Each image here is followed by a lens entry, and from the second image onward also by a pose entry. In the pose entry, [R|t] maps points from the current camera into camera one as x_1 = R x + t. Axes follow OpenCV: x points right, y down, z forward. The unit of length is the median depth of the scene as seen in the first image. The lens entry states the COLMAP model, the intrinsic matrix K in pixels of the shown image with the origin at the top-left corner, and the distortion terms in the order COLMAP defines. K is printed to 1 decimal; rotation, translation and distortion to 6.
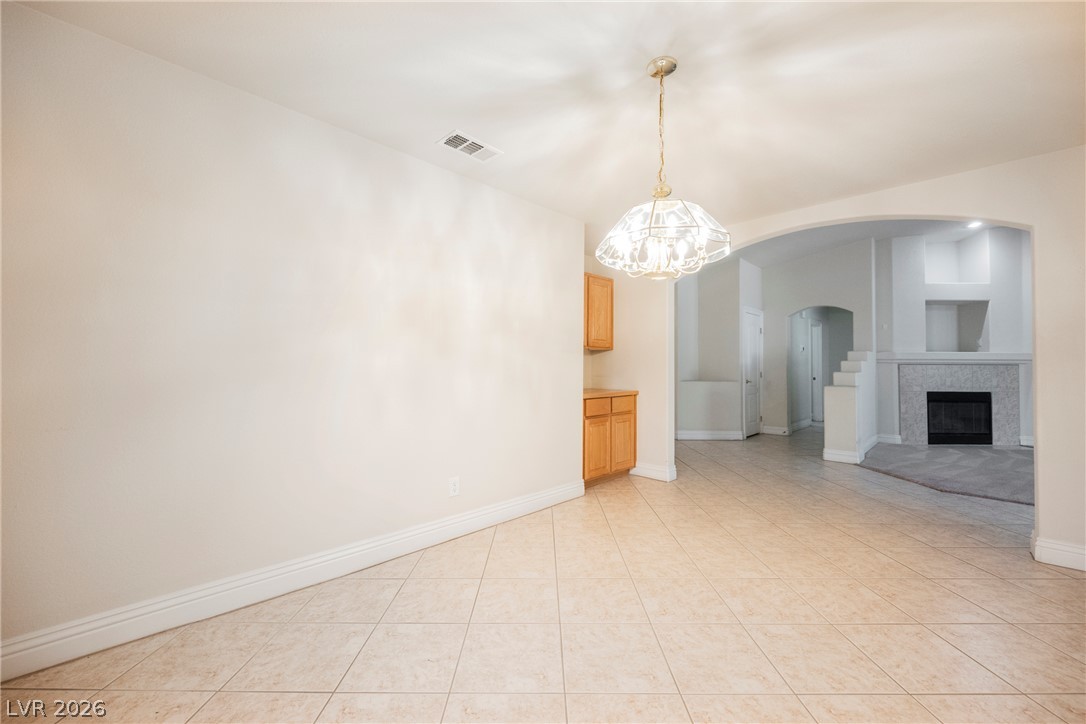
lens RADIAL K [[426.8, 0, 542.0], [0, 426.8, 362.3], [0, 0, 1]] dist [-0.004621, 0.001738]
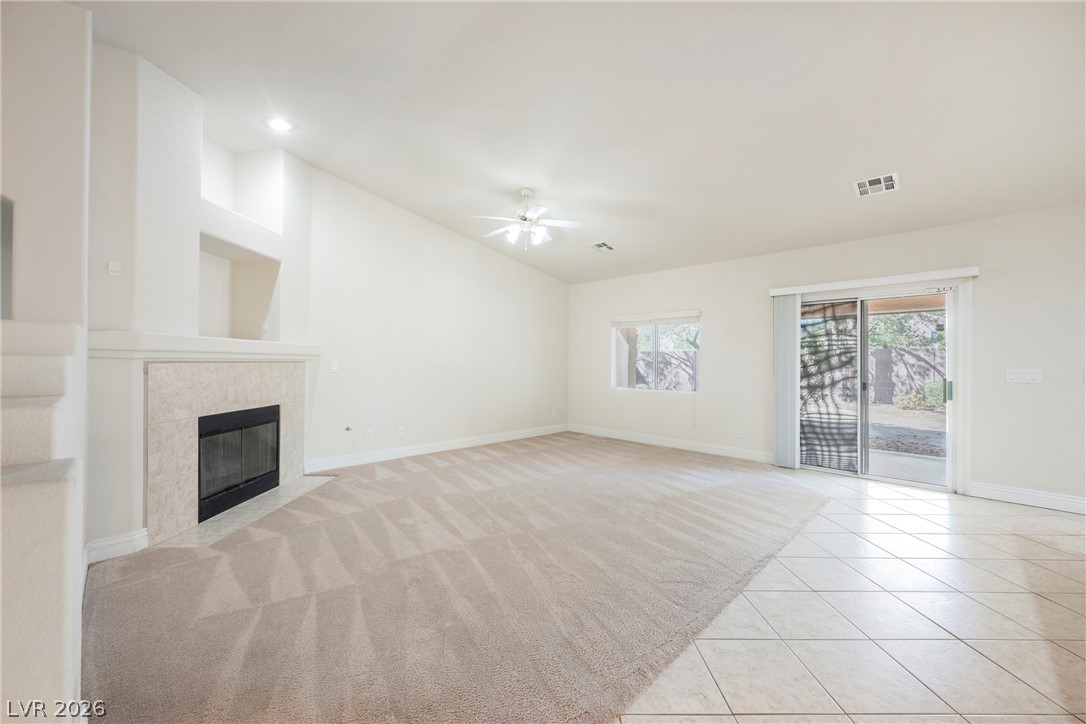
lens RADIAL K [[426.8, 0, 549.5], [0, 426.8, 359.9], [0, 0, 1]] dist [-0.004621, 0.001738]
pose [[-0.010992, -0.000224, 0.999940, 0.406406], [-0.026851, 0.999639, -0.000072, -0.007868], [-0.999579, -0.026850, -0.010994, 0.600369]]
